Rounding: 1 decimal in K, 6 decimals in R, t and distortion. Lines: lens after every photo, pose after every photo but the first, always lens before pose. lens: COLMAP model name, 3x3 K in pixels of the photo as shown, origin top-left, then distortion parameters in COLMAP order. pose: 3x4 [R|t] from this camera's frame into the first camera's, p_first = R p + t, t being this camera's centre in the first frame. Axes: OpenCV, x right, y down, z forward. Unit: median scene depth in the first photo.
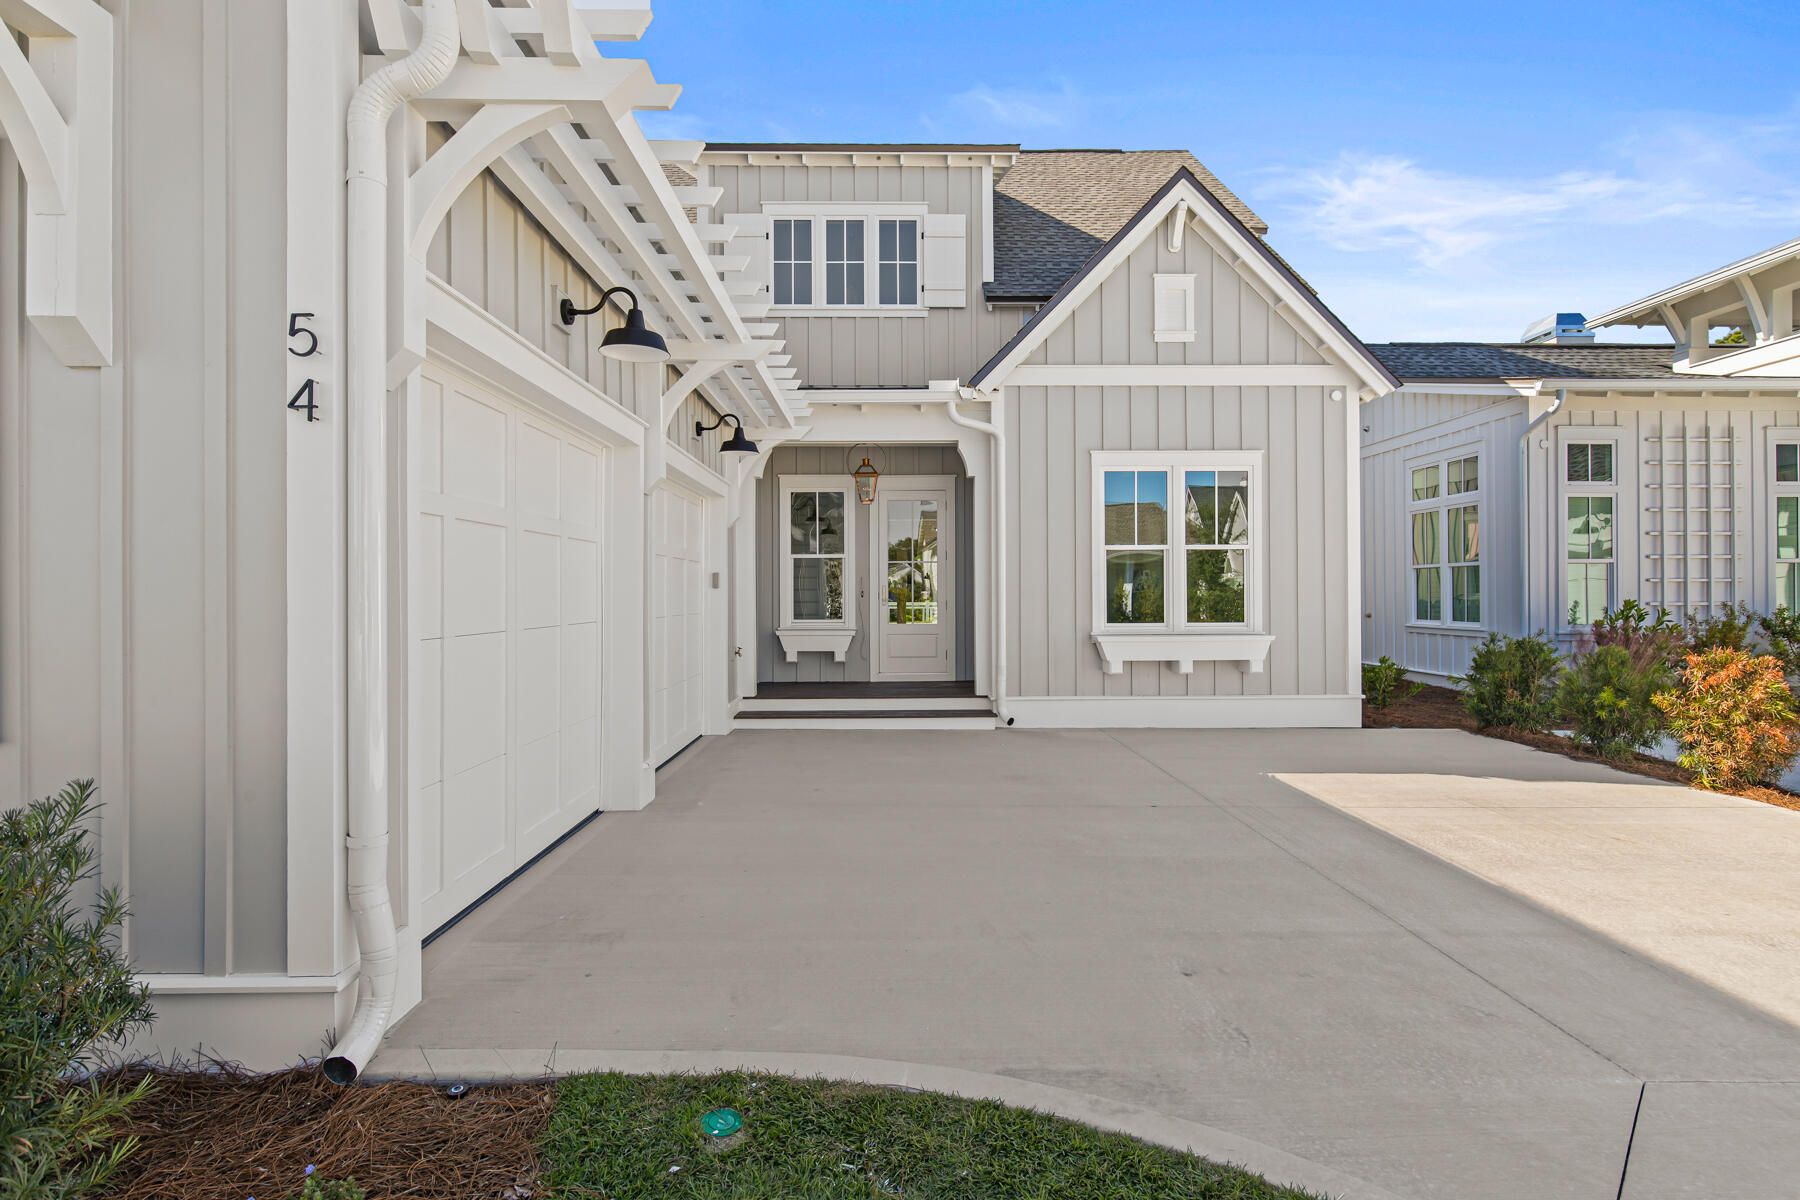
lens RADIAL K [[916.4, 0, 889.0], [0, 916.4, 590.1], [0, 0, 1]] dist [-0.002120, -0.000223]
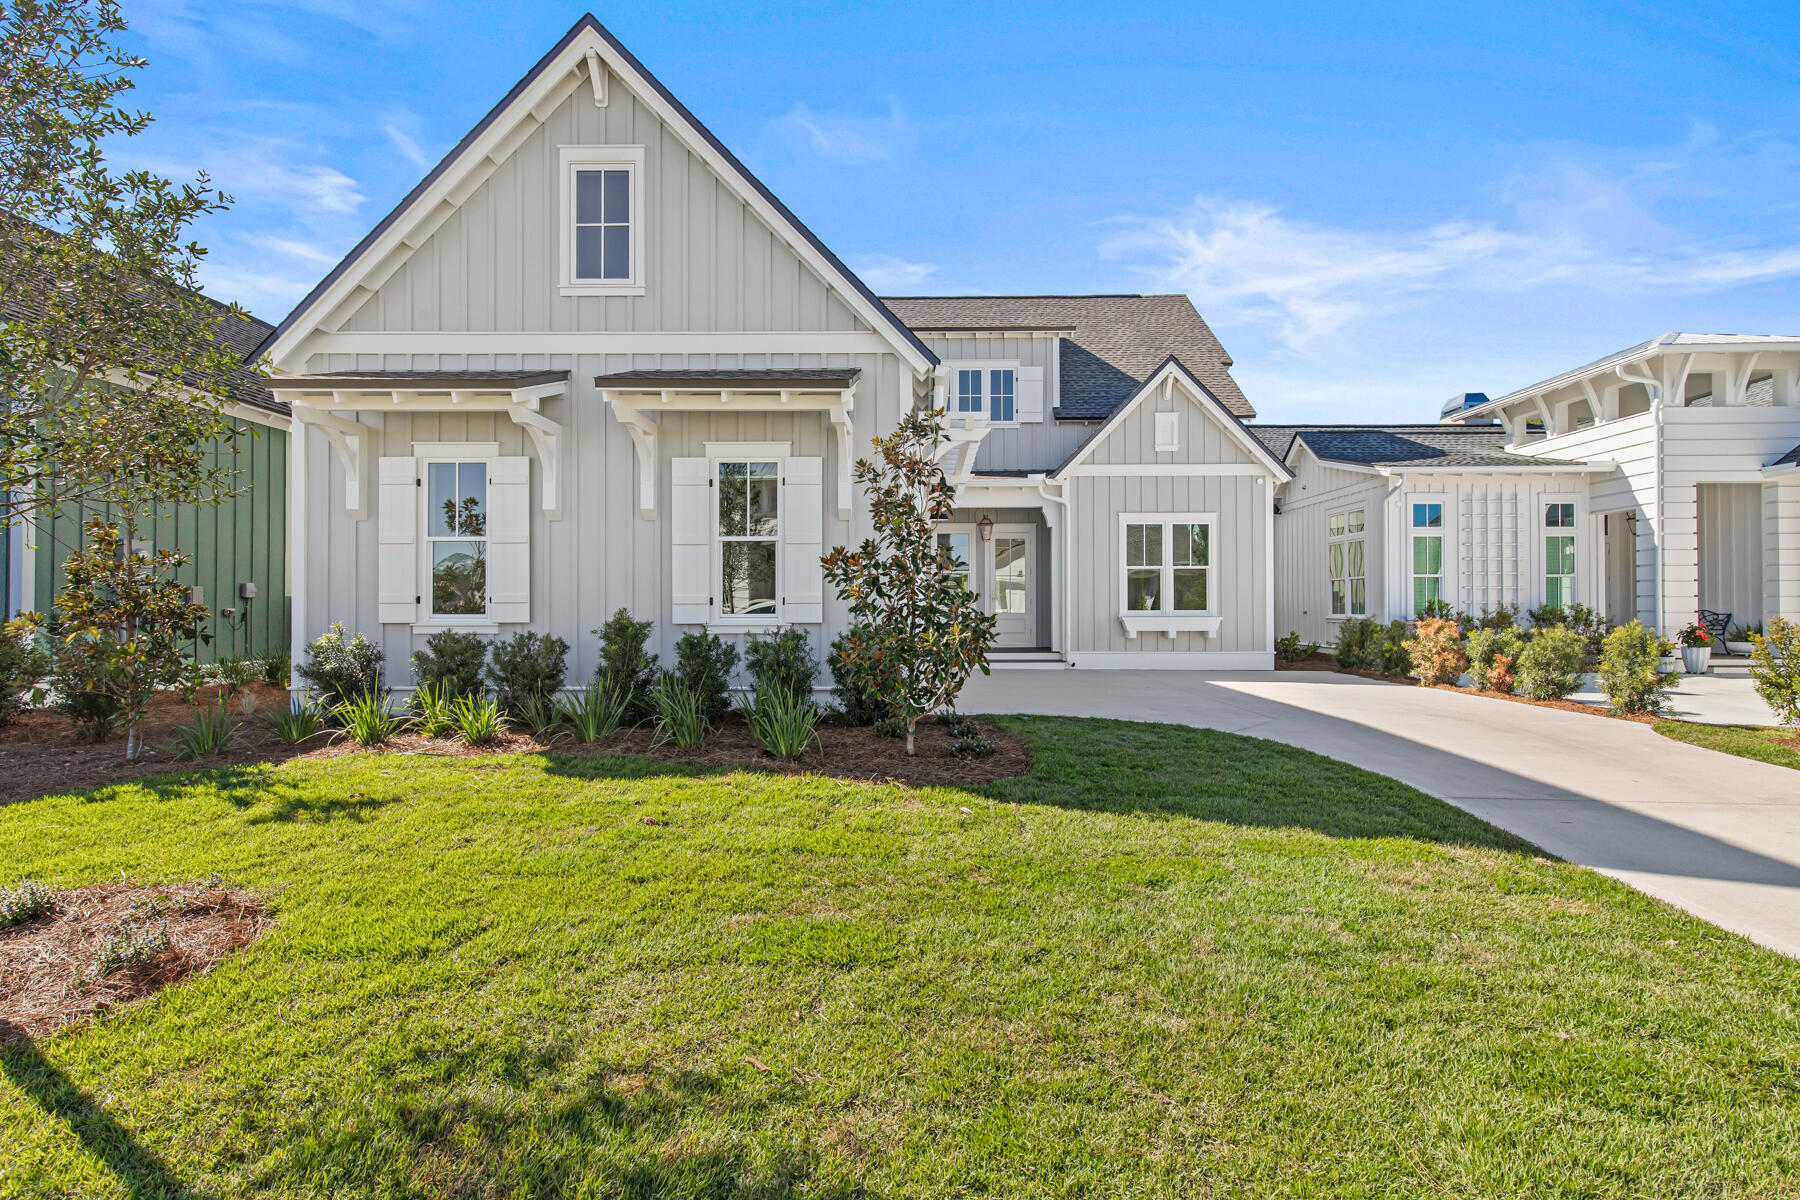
lens RADIAL K [[819.2, 0, 911.9], [0, 819.2, 600.1], [0, 0, 1]] dist [0.009929, -0.002036]
pose [[0.999626, 0.002554, -0.027239, -0.117502], [-0.002647, 0.999991, -0.003363, 0.019905], [0.027230, 0.003434, 0.999623, -0.513716]]
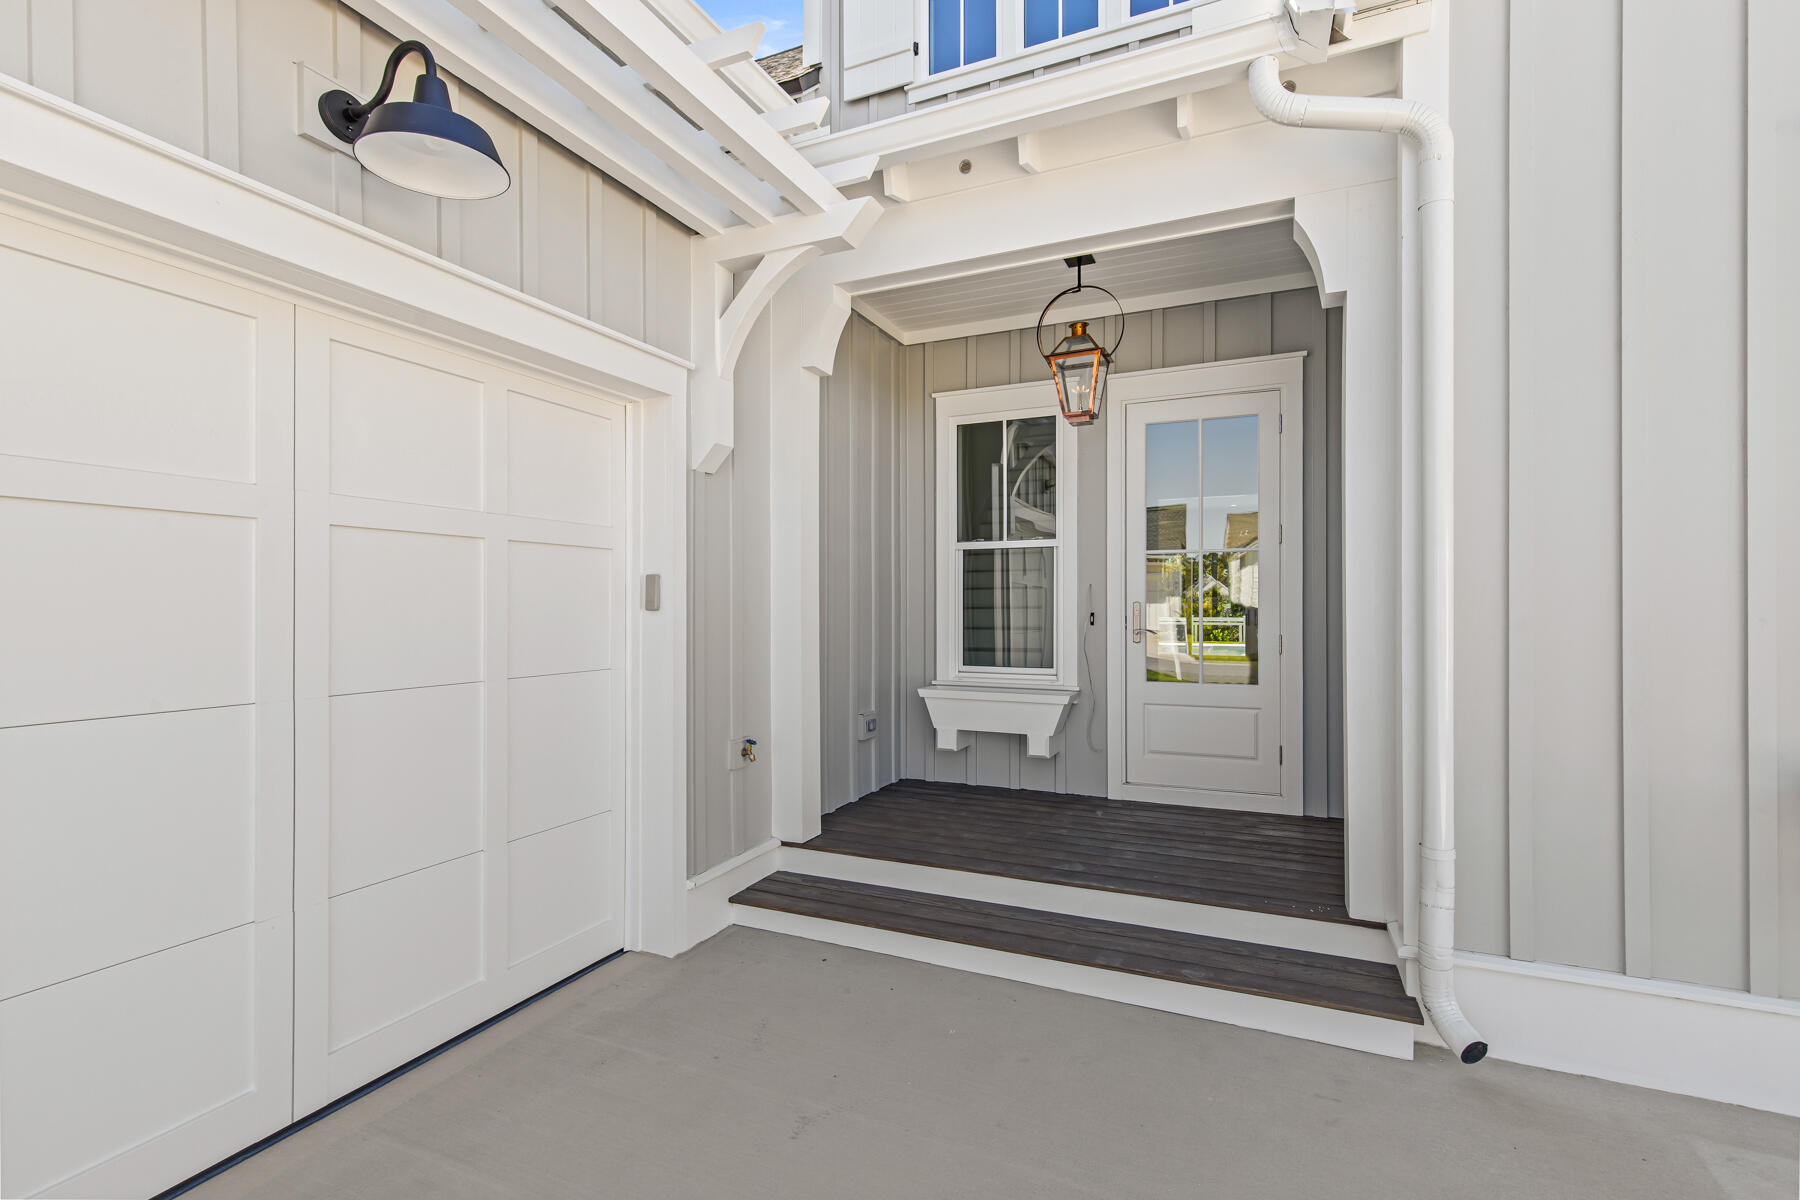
lens RADIAL K [[819.2, 0, 903.7], [0, 819.2, 610.8], [0, 0, 1]] dist [0.009929, -0.002036]
pose [[0.910445, 0.001255, -0.413627, 0.062346], [0.003579, 0.999934, 0.010911, -0.004811], [0.413614, -0.011415, 0.910381, 0.572081]]
